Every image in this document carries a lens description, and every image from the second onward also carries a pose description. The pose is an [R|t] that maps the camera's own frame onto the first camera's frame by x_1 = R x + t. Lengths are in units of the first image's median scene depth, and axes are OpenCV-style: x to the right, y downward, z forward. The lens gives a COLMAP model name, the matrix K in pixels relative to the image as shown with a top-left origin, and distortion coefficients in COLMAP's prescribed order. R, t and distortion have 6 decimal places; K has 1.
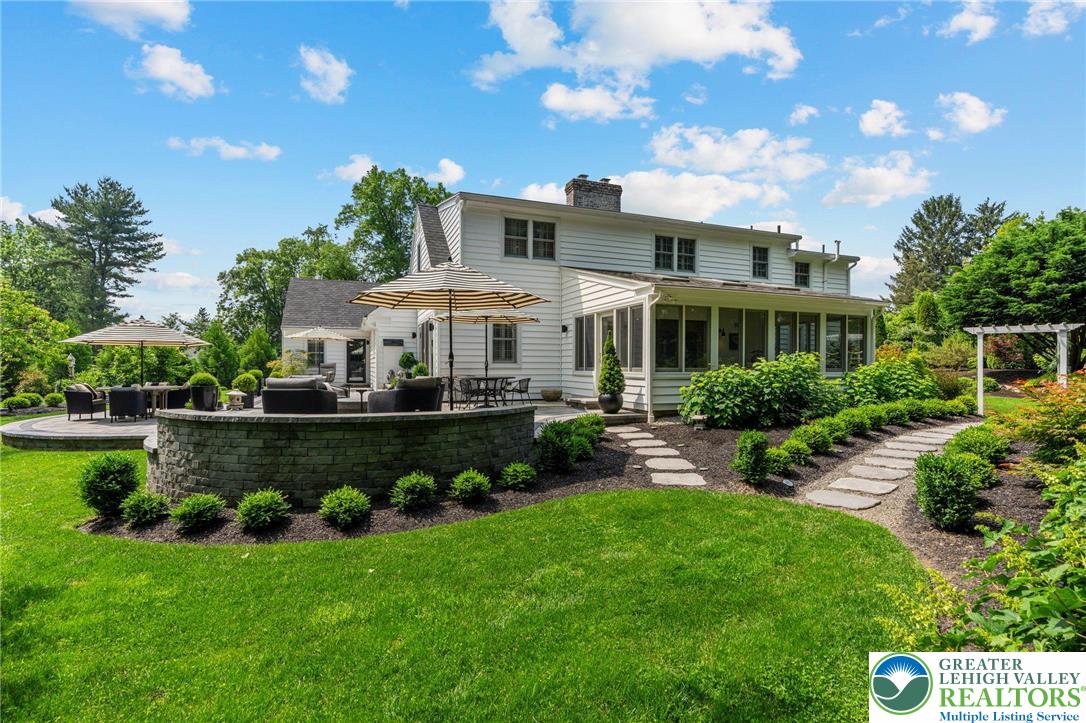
lens RADIAL K [[496.1, 0, 533.4], [0, 496.1, 359.9], [0, 0, 1]] dist [0.004264, 0.000609]
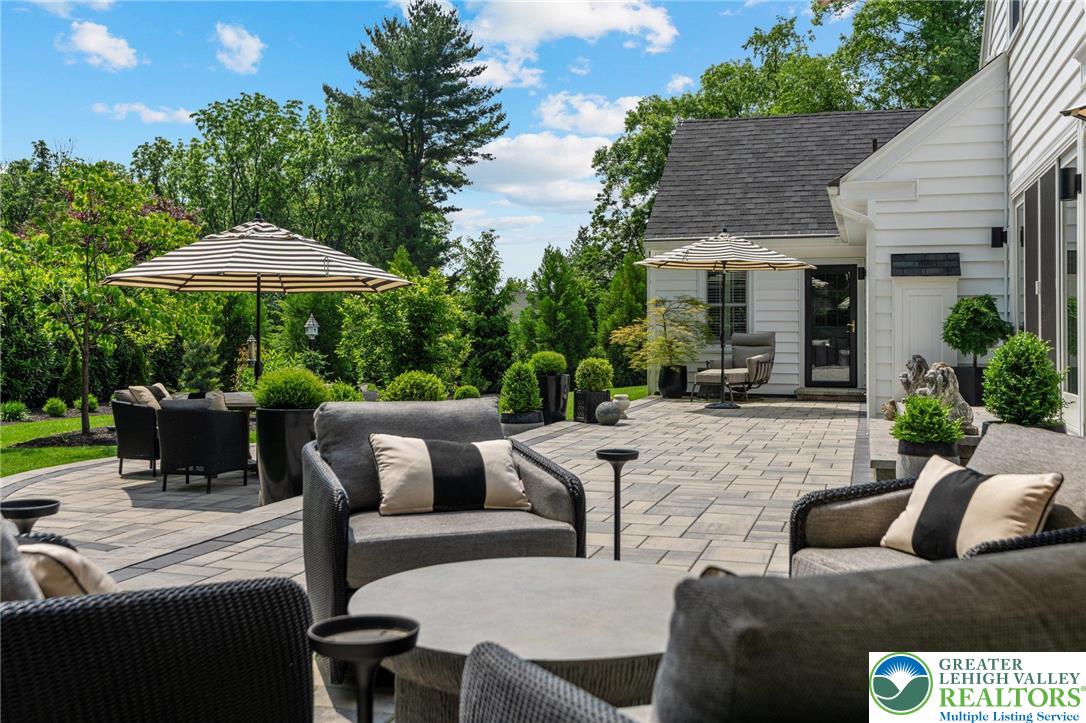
lens RADIAL K [[1078.2, 0, 540.4], [0, 1078.2, 350.3], [0, 0, 1]] dist [-0.004311, 0.000000]
pose [[0.800774, 0.008362, -0.598908, -0.025430], [0.006913, 0.999707, 0.023202, 0.000078], [0.598927, -0.022720, 0.800481, 0.110713]]
